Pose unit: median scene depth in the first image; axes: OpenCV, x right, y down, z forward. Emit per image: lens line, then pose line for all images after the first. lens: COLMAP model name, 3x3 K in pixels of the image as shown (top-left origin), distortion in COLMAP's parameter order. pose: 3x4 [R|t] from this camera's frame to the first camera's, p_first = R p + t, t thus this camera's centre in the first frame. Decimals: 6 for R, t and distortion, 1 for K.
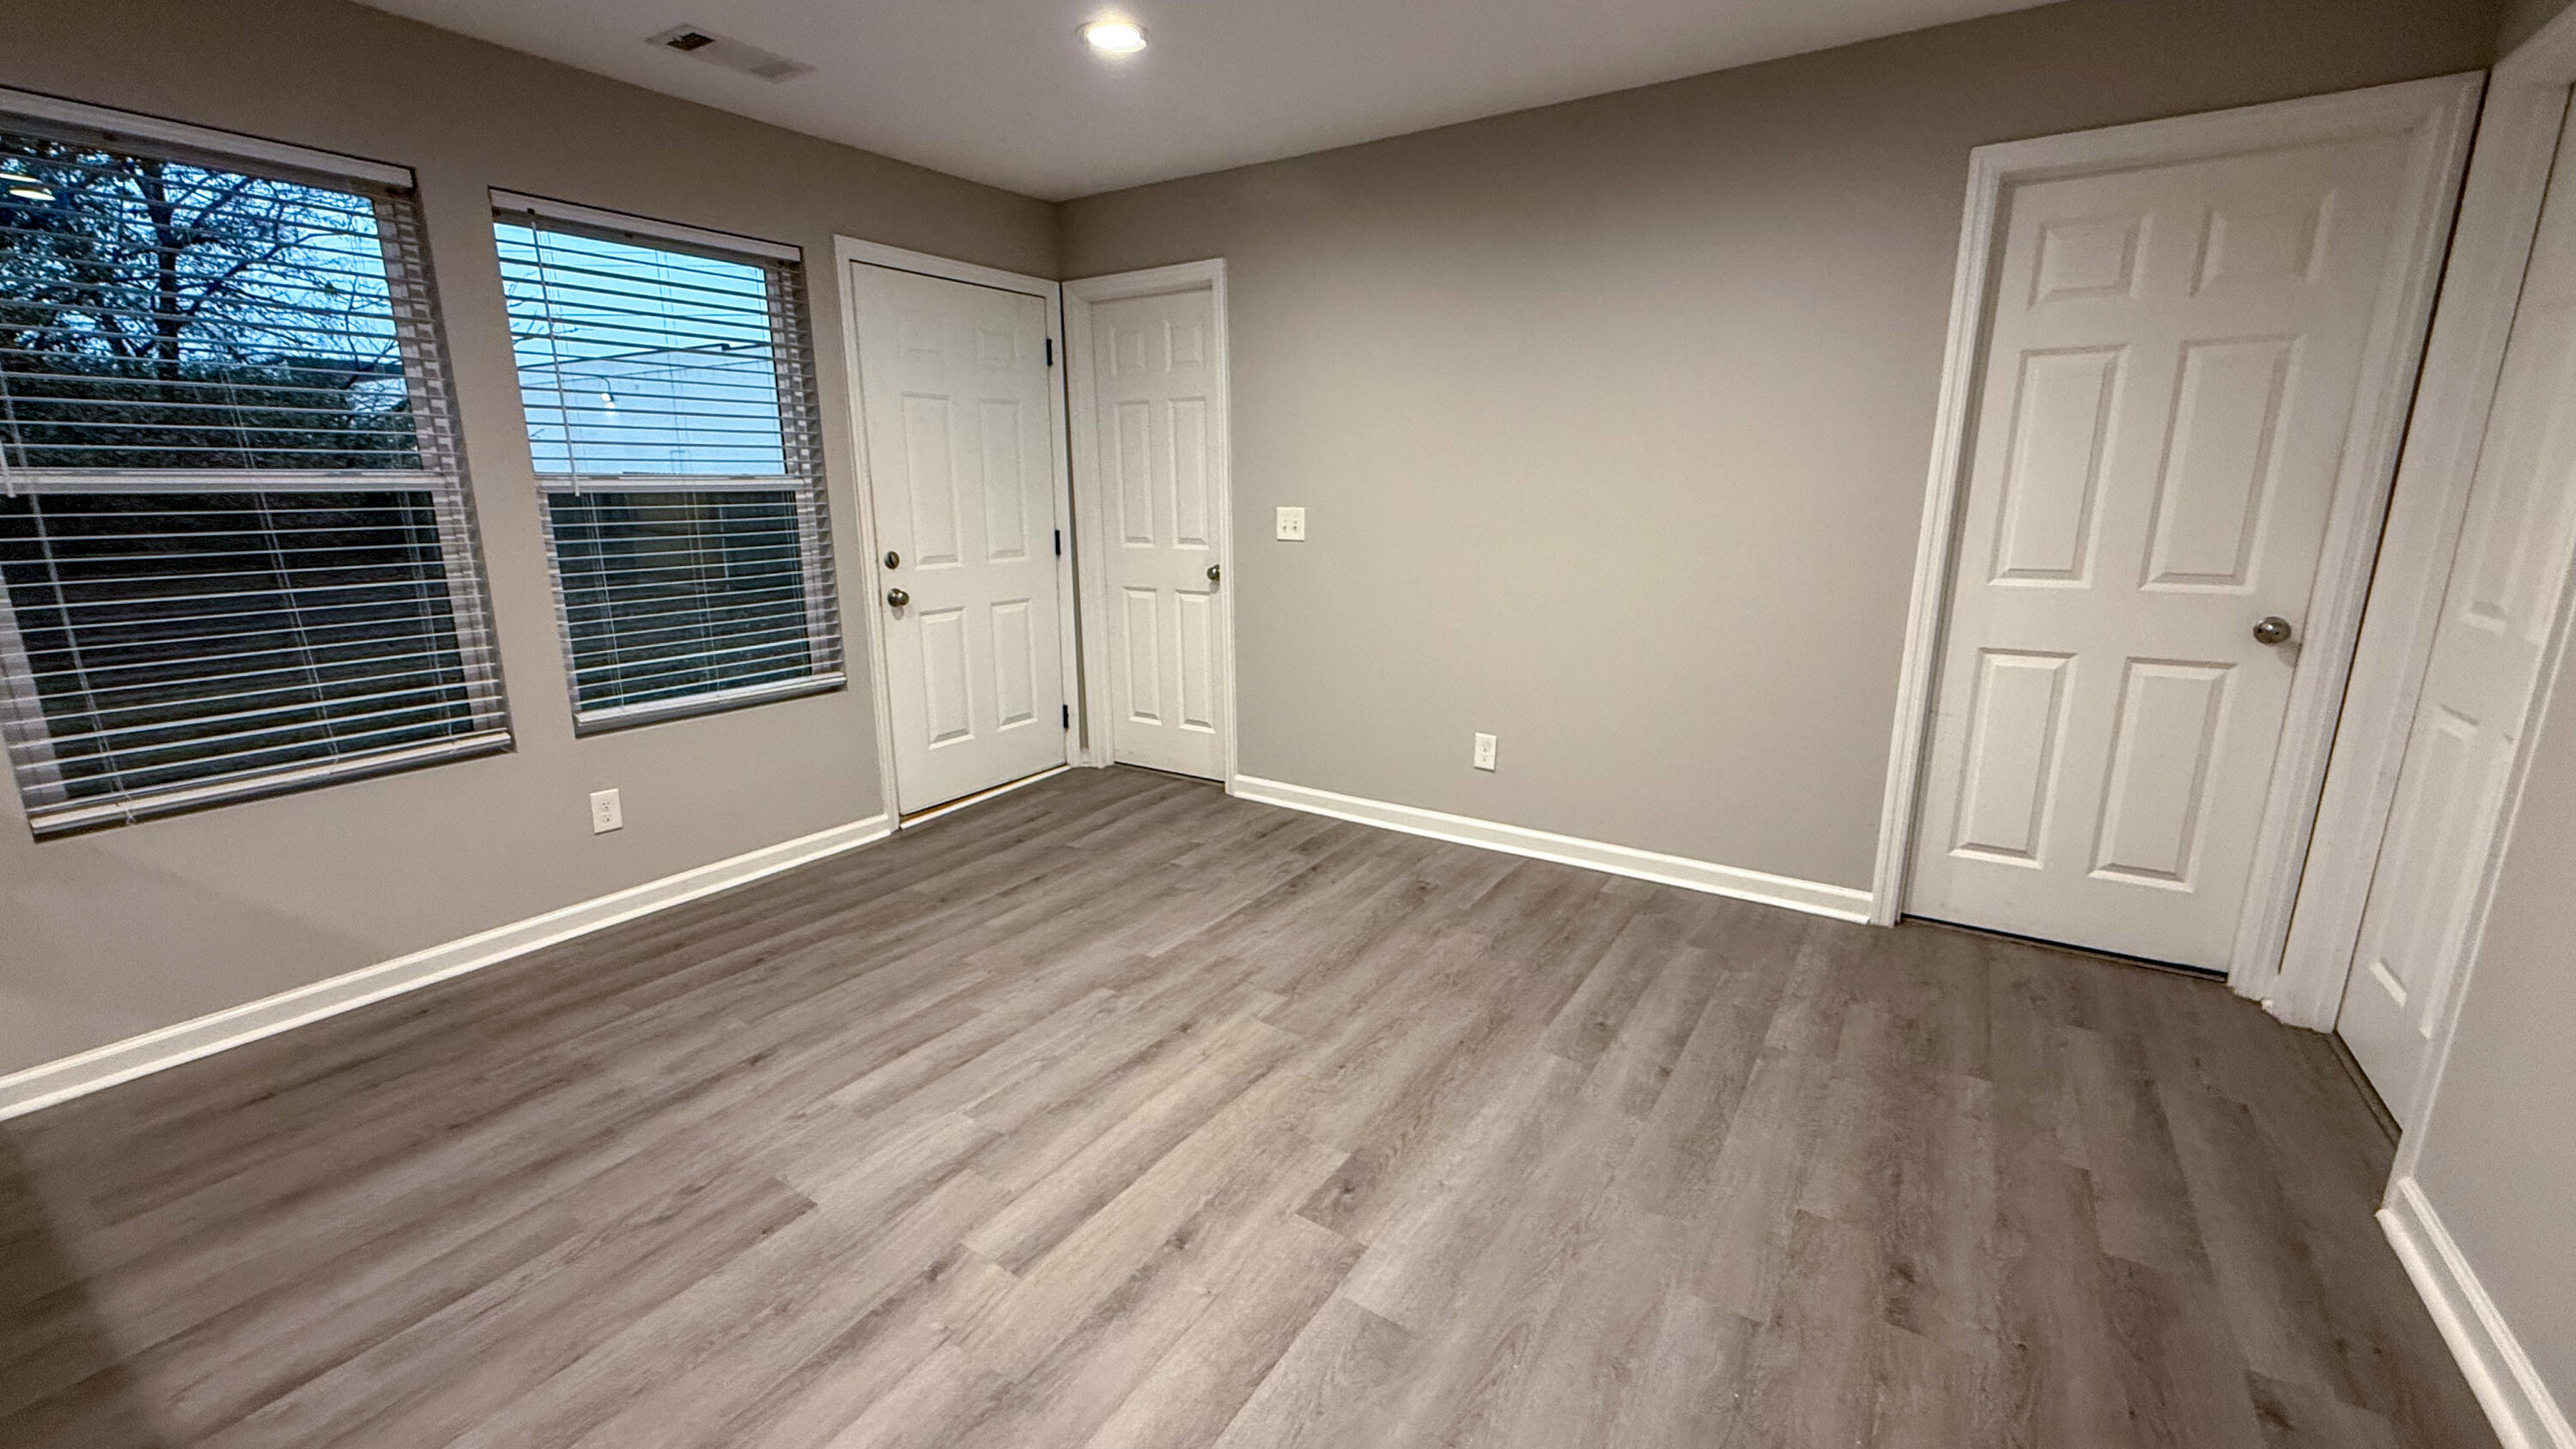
lens RADIAL K [[1034.4, 0, 1279.3], [0, 1034.4, 721.3], [0, 0, 1]] dist [0.000843, -0.000064]
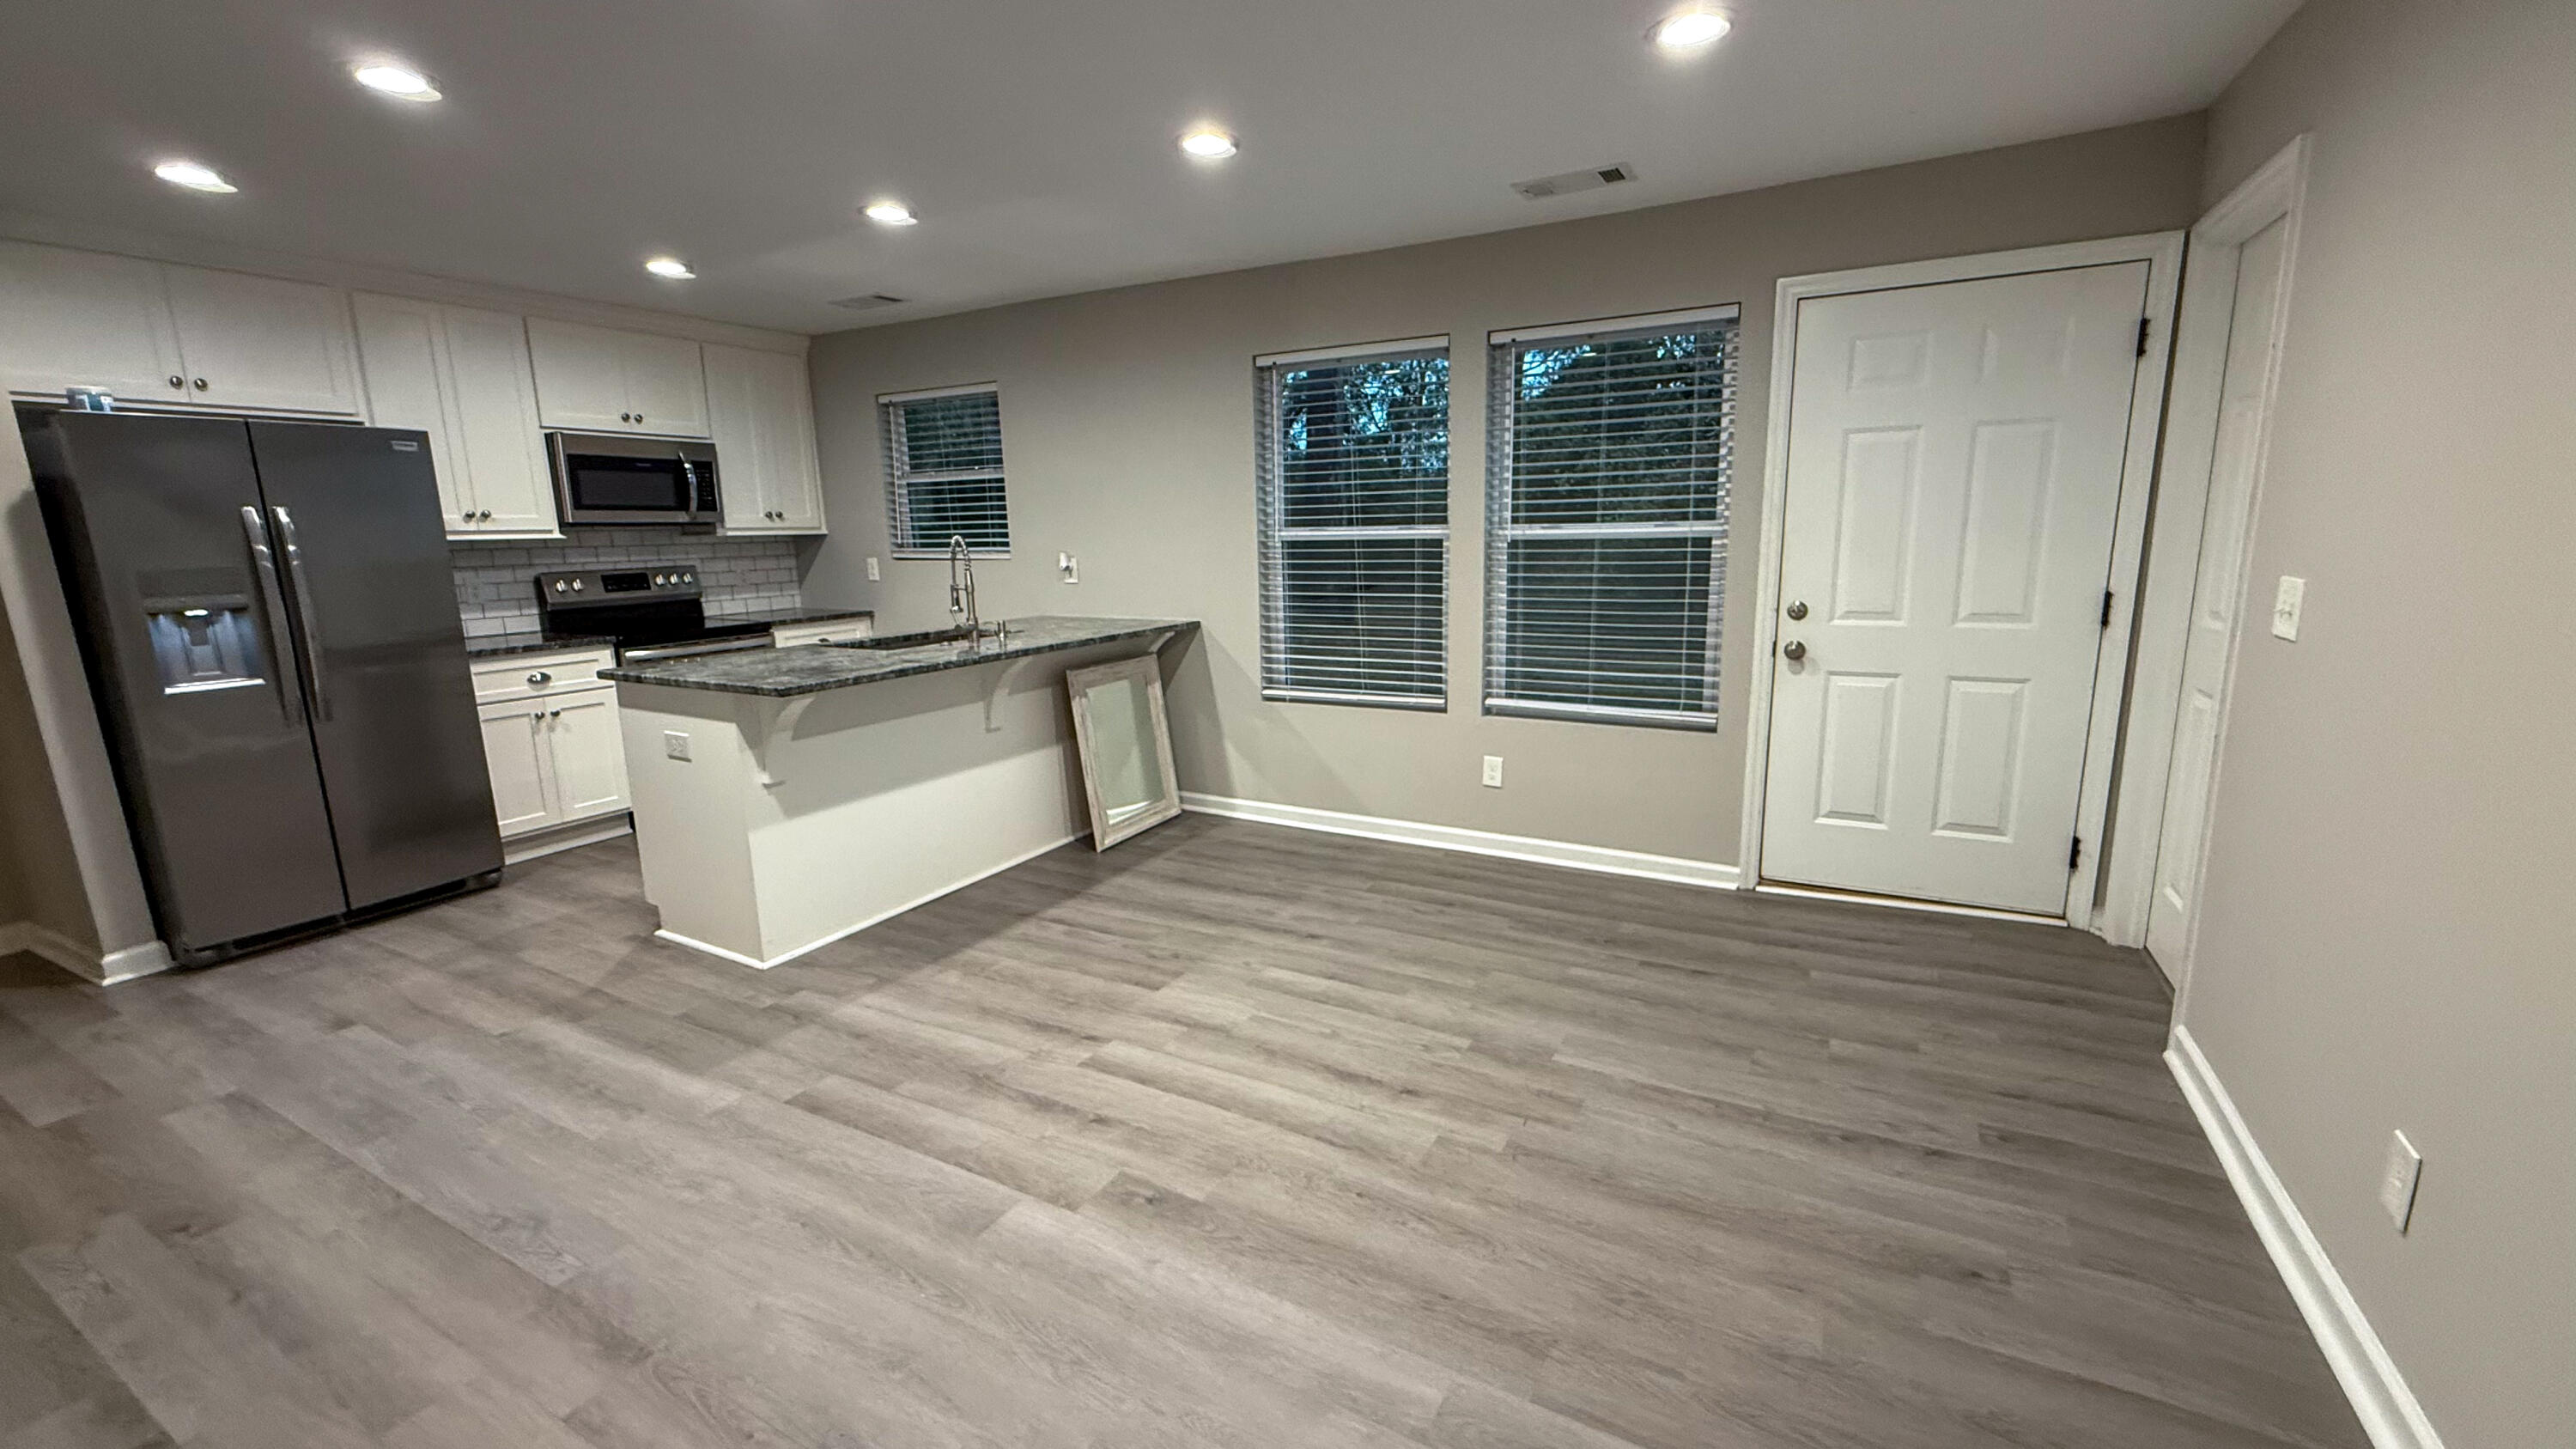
lens RADIAL K [[1034.4, 0, 1279.3], [0, 1034.4, 721.3], [0, 0, 1]] dist [0.000843, -0.000064]
pose [[0.067679, 0.189515, -0.979542, 0.756924], [-0.202671, 0.963935, 0.172493, -0.180461], [0.976905, 0.186851, 0.103648, 0.667701]]
